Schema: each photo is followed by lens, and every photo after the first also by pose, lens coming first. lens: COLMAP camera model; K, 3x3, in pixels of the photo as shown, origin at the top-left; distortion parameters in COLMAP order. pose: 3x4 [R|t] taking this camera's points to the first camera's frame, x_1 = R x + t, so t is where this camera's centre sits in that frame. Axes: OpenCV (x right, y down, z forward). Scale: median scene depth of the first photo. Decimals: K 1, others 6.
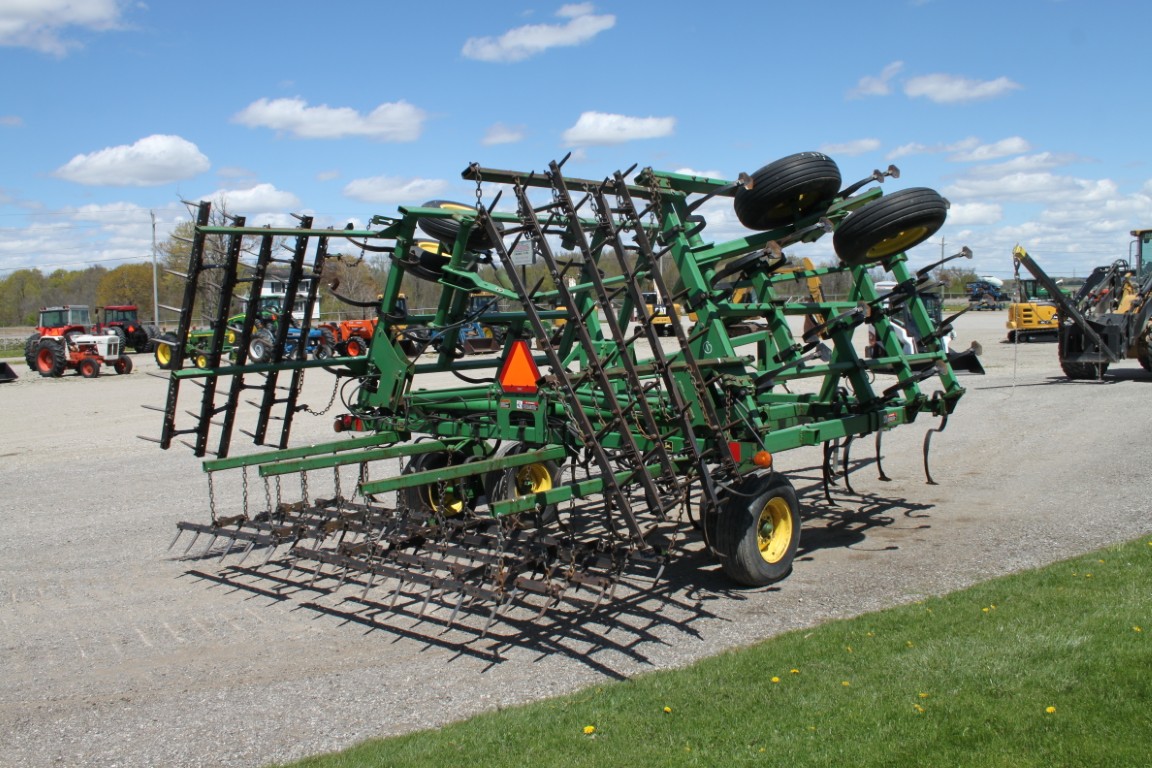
lens RADIAL K [[1076.4, 0, 576.0], [0, 1076.4, 357.3], [0, 0, 1]] dist [-0.105586, 0.011474]
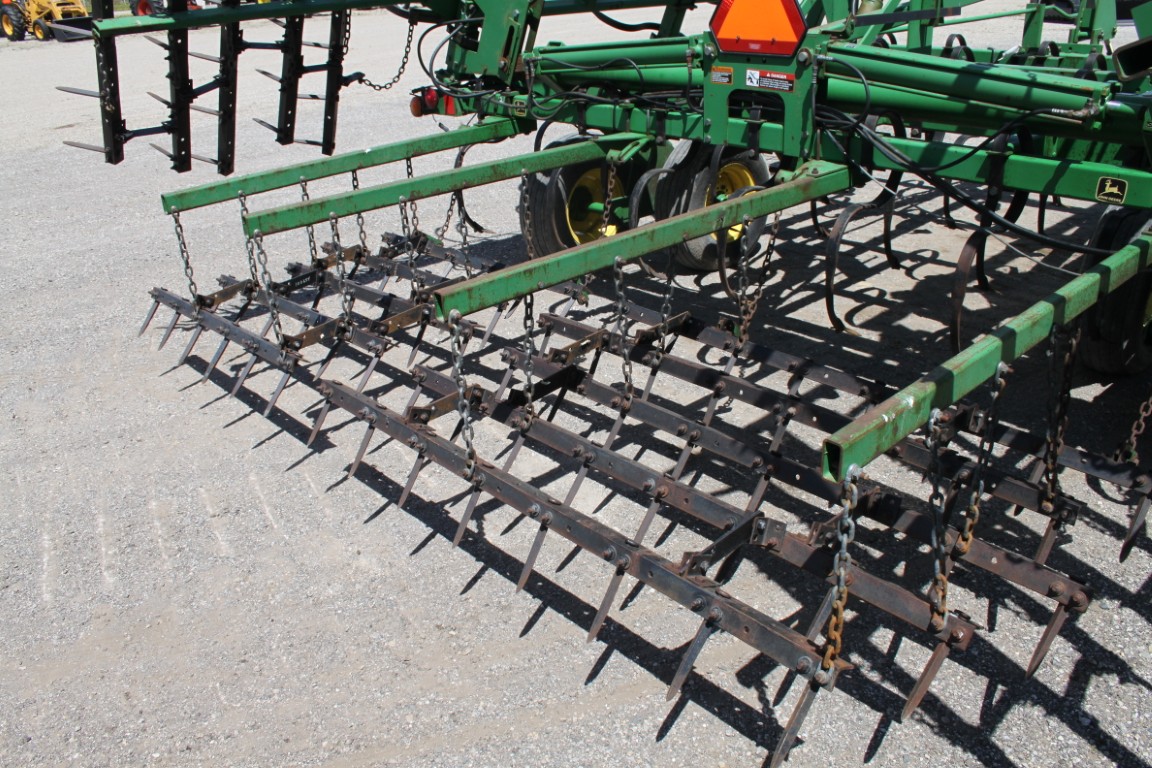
lens RADIAL K [[960.0, 0, 576.0], [0, 960.0, 384.0], [0, 0, 1]] dist [-0.198679, 0.223861]
pose [[0.995766, 0.030599, -0.086681, -0.088009], [0.004427, 0.925912, 0.377714, 0.009369], [0.091817, -0.376499, 0.921856, 0.497525]]
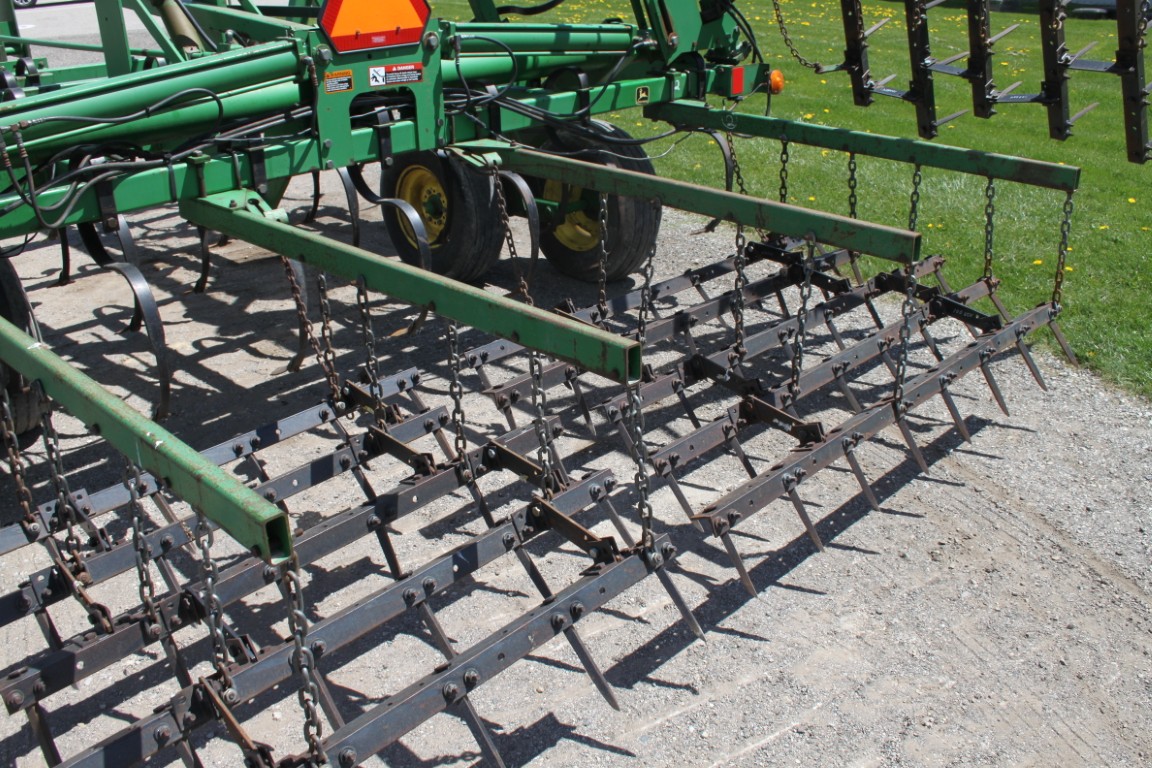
lens RADIAL K [[1076.4, 0, 576.0], [0, 1076.4, 357.3], [0, 0, 1]] dist [-0.105586, 0.011474]
pose [[0.040577, -0.344105, 0.938054, -0.474969], [0.068524, 0.937575, 0.340965, 0.007949], [-0.996824, 0.050444, 0.061624, 0.847259]]
